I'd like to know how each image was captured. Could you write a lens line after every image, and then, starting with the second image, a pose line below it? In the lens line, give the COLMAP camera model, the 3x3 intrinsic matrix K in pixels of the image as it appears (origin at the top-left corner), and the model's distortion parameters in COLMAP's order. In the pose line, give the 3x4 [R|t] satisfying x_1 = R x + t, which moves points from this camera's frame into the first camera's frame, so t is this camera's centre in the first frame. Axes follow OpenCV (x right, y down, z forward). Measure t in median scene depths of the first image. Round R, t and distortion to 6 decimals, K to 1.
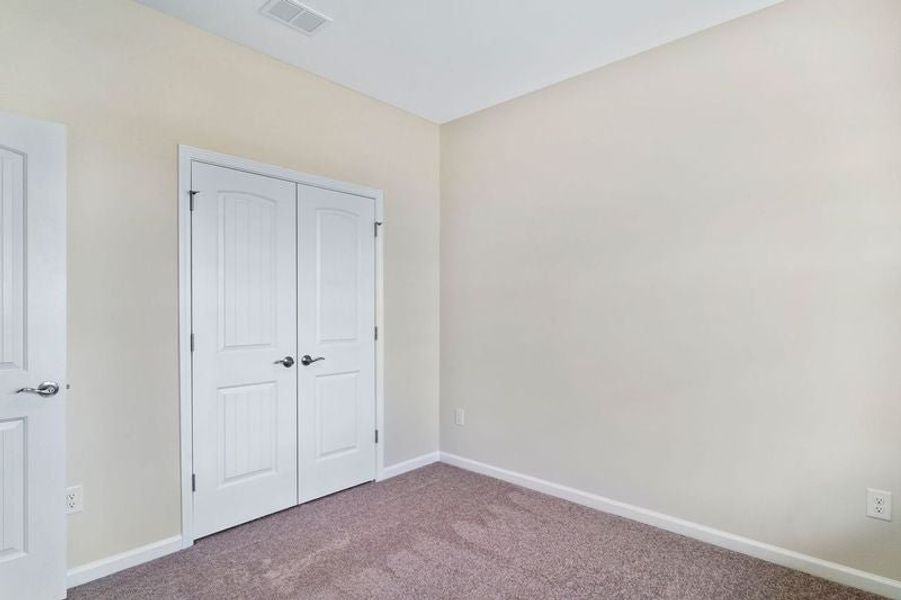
lens RADIAL K [[446.6, 0, 445.9], [0, 446.6, 308.3], [0, 0, 1]] dist [-0.016252, 0.000043]
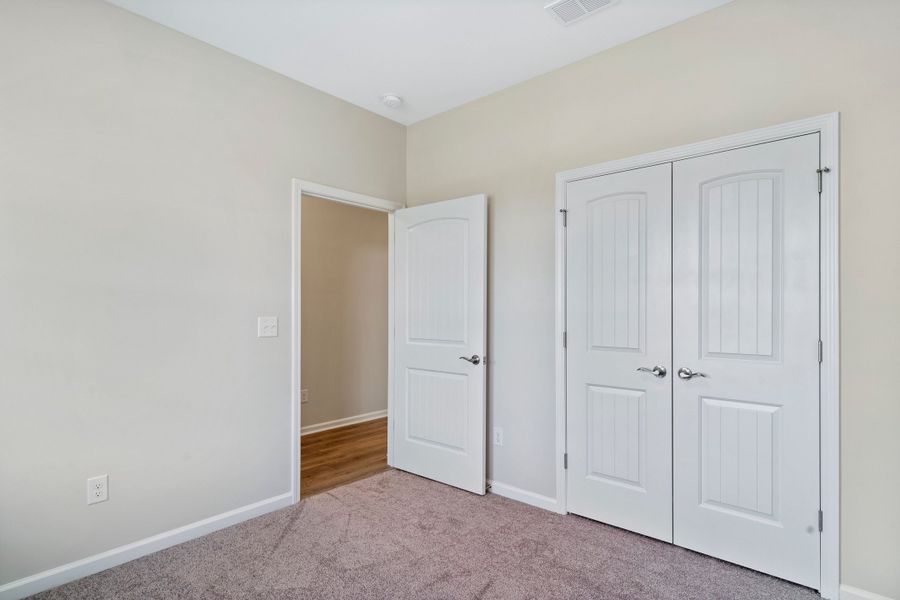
lens RADIAL K [[464.5, 0, 448.0], [0, 464.5, 303.6], [0, 0, 1]] dist [-0.002434, 0.008393]
pose [[0.048601, -0.007037, -0.998793, 0.524607], [0.003301, 0.999971, -0.006885, -0.008454], [0.998813, -0.002963, 0.048623, 0.528645]]
